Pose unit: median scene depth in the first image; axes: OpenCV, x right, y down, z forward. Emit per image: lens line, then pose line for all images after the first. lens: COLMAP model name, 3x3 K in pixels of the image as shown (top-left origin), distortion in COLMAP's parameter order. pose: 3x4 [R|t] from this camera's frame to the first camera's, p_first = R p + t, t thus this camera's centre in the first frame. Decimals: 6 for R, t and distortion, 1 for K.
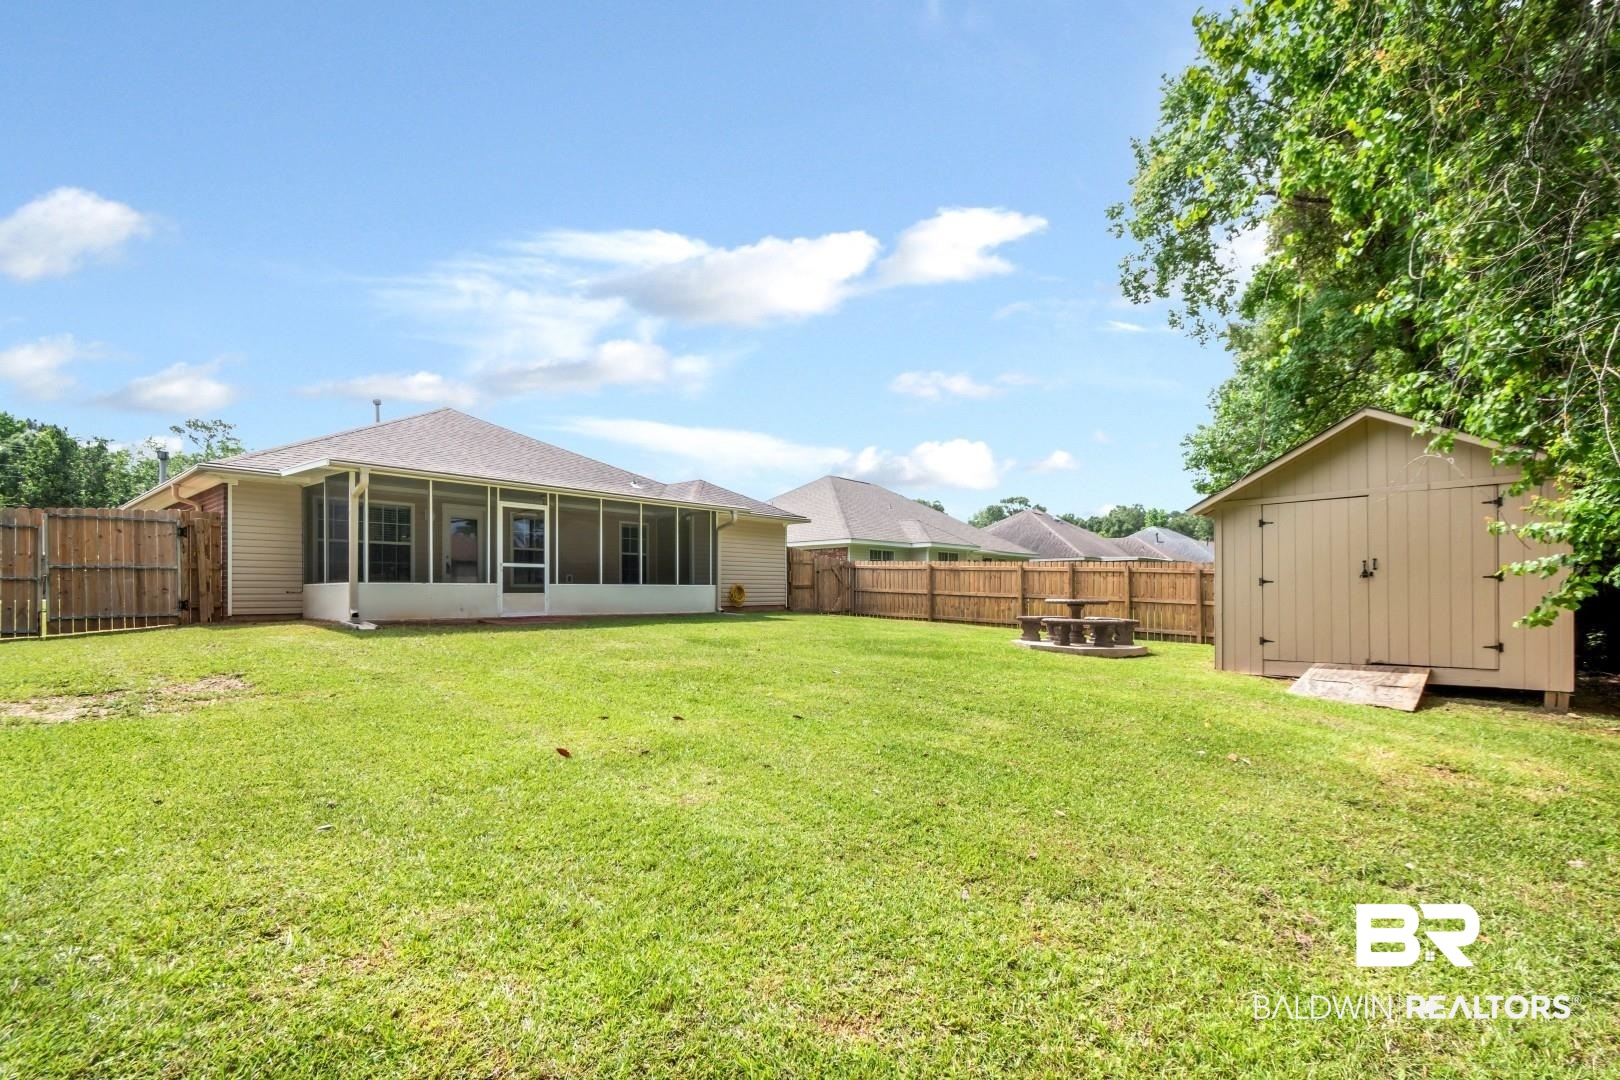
lens RADIAL K [[752.0, 0, 812.5], [0, 752.0, 578.4], [0, 0, 1]] dist [0.001050, 0.000072]
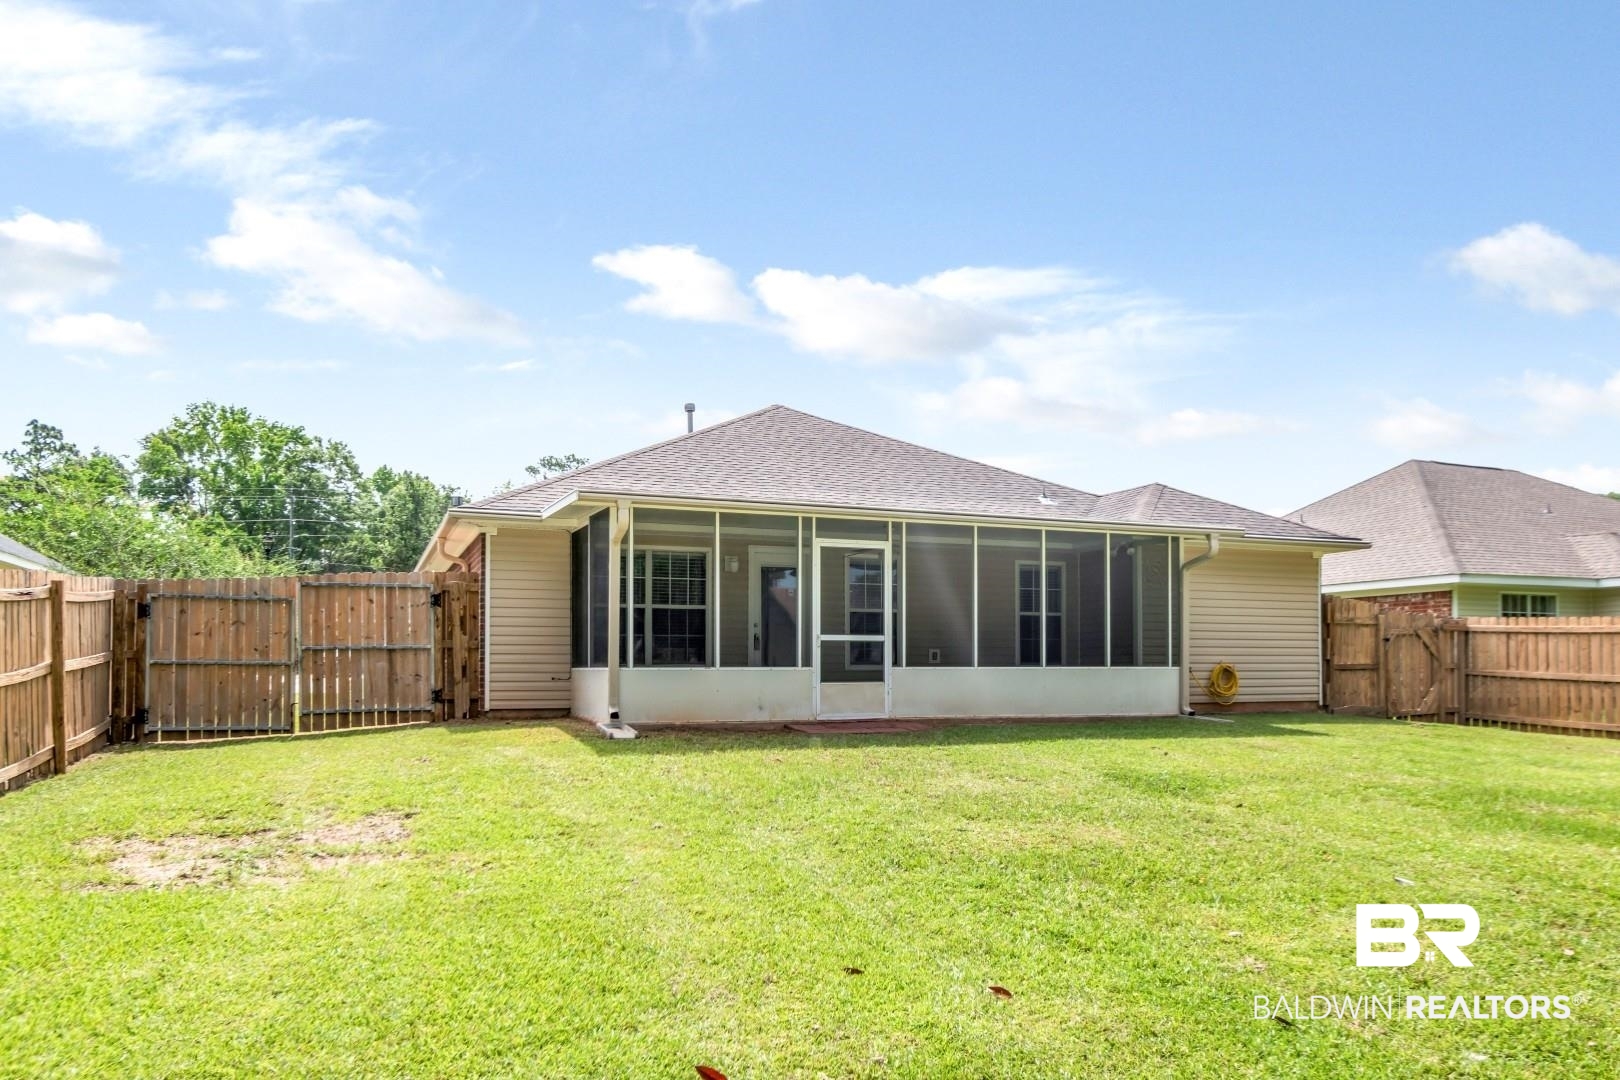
lens RADIAL K [[1107.2, 0, 810.0], [0, 1107.2, 640.9], [0, 0, 1]] dist [-0.000444, -0.001731]
pose [[0.883919, -0.006025, -0.467601, 0.018320], [0.006876, 0.999976, 0.000113, -0.015196], [0.467589, -0.003315, 0.883940, 0.158609]]
